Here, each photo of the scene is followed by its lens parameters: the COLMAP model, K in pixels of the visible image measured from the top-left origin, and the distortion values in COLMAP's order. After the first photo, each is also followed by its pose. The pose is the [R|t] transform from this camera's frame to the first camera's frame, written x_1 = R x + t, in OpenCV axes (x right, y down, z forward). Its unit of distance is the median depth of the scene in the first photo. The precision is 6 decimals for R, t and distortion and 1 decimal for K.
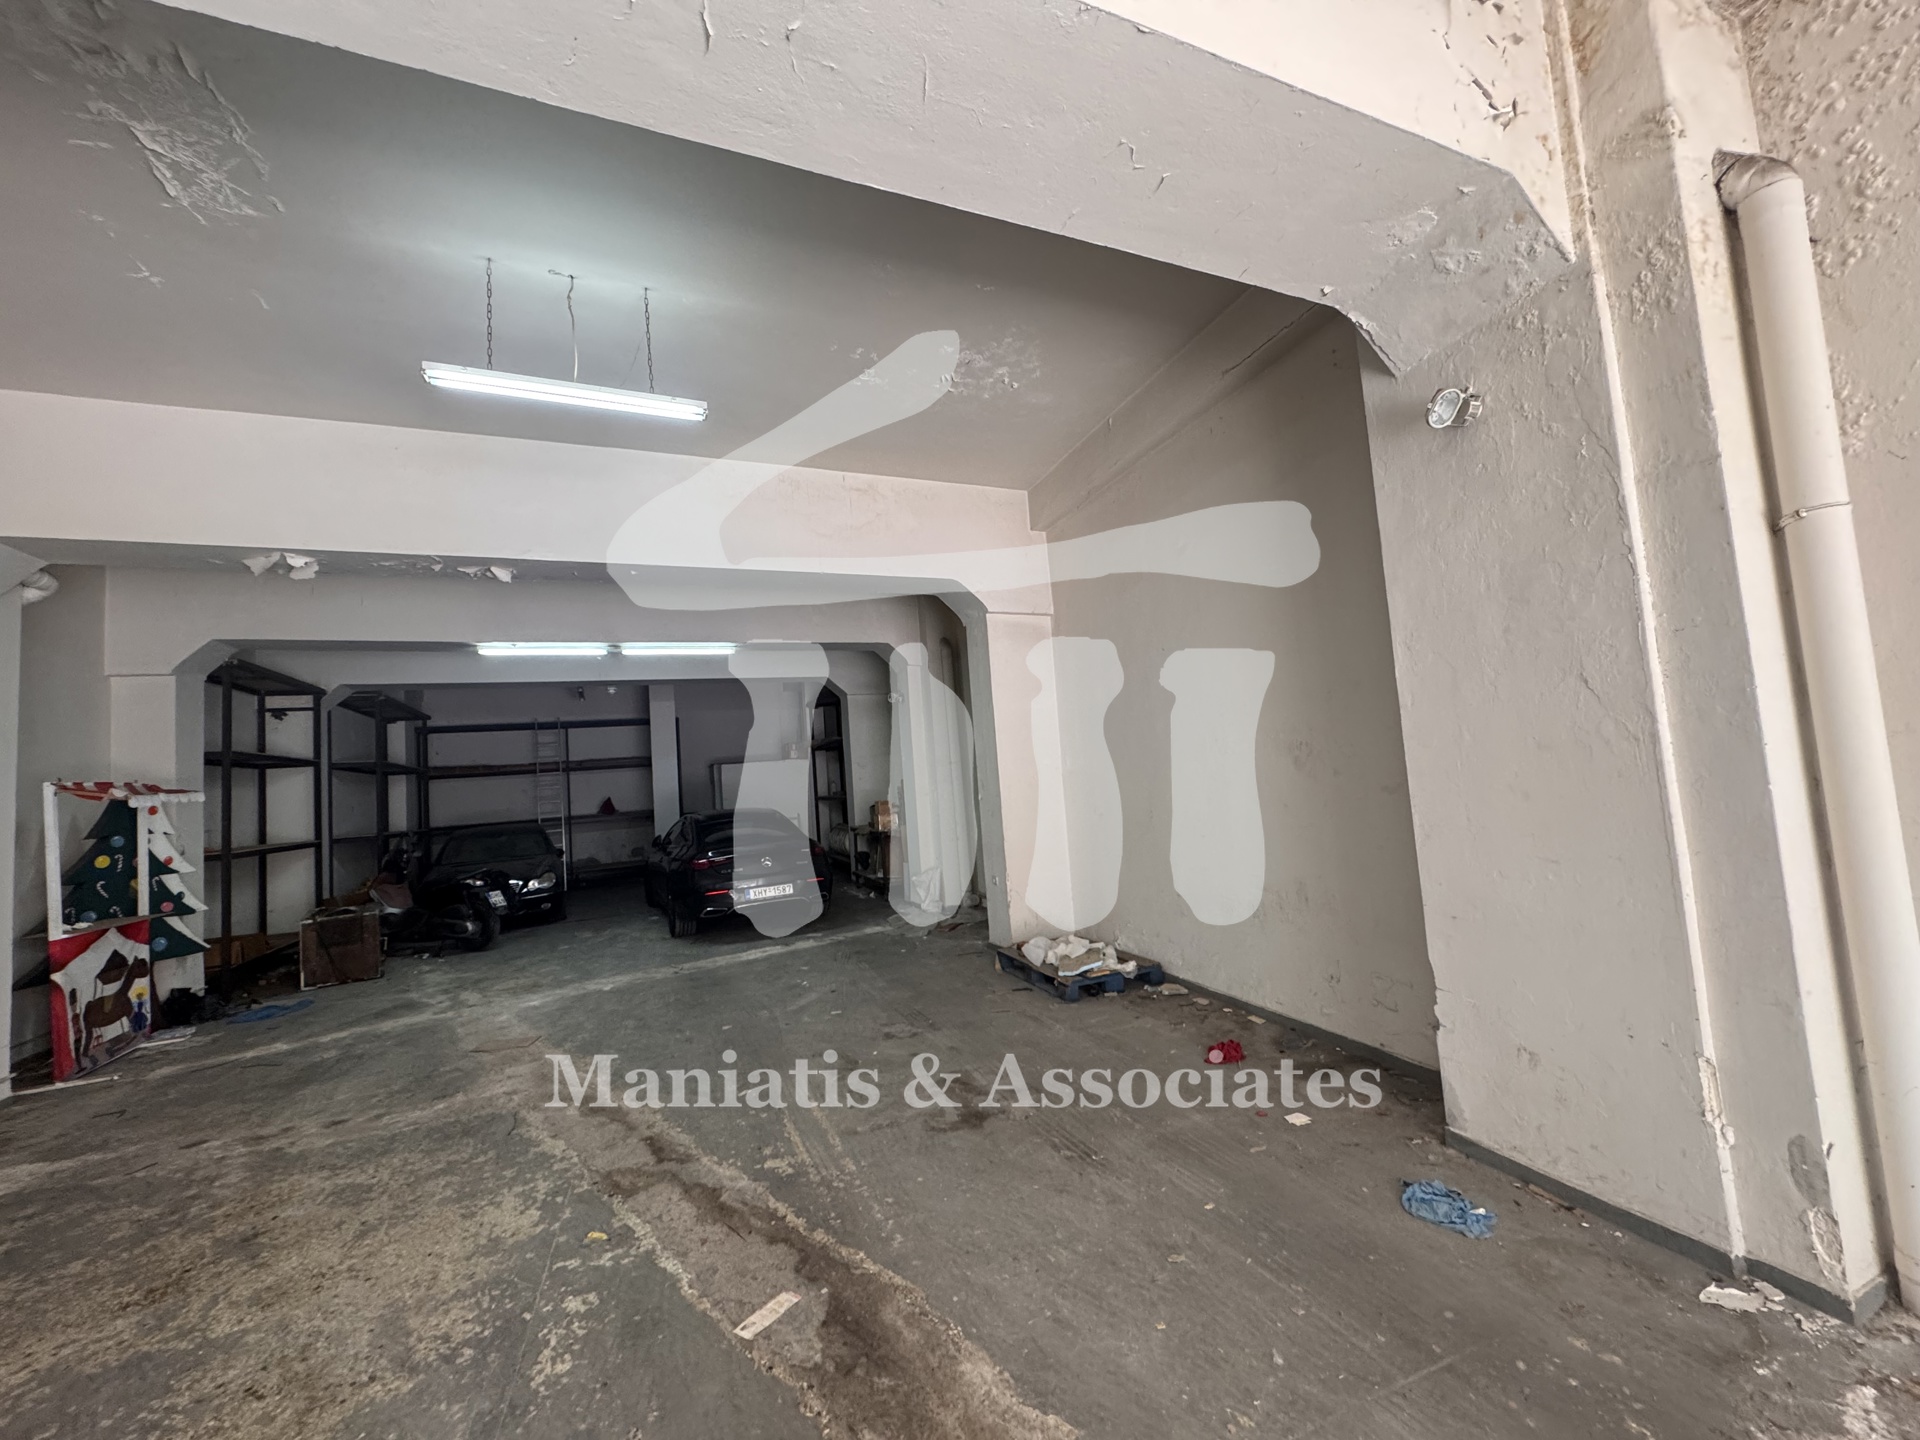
lens RADIAL K [[763.0, 0, 963.1], [0, 763.0, 720.2], [0, 0, 1]] dist [-0.002402, 0.000424]
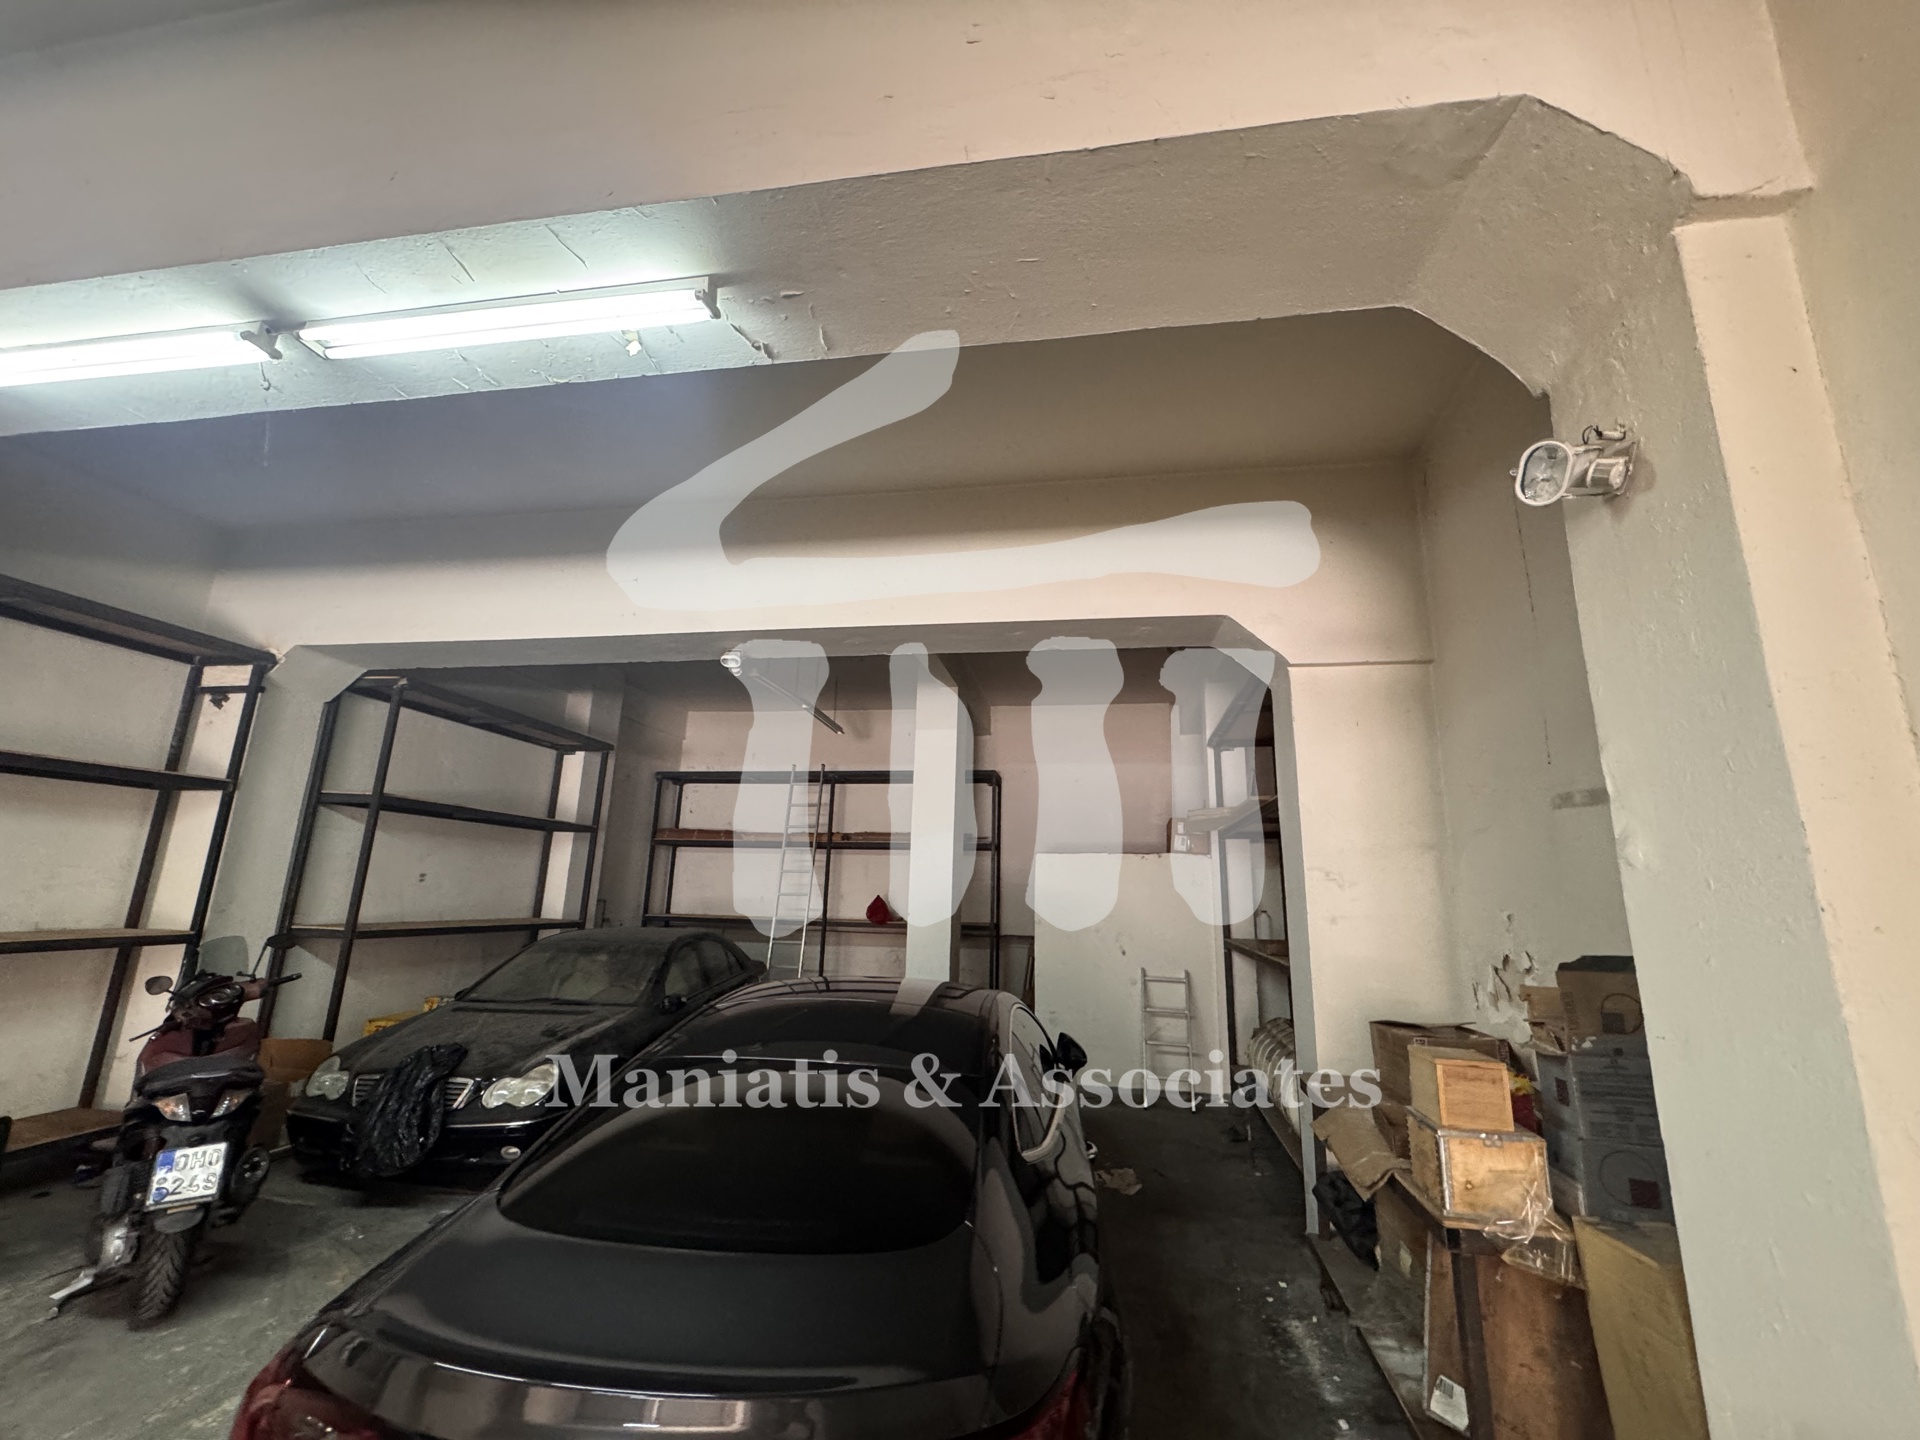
lens RADIAL K [[763.0, 0, 962.6], [0, 763.0, 721.0], [0, 0, 1]] dist [-0.002402, 0.000424]
pose [[0.836719, -0.025973, -0.547017, -0.201415], [-0.046974, 0.991789, -0.118943, 0.089814], [0.545615, 0.125218, 0.828629, 1.460323]]
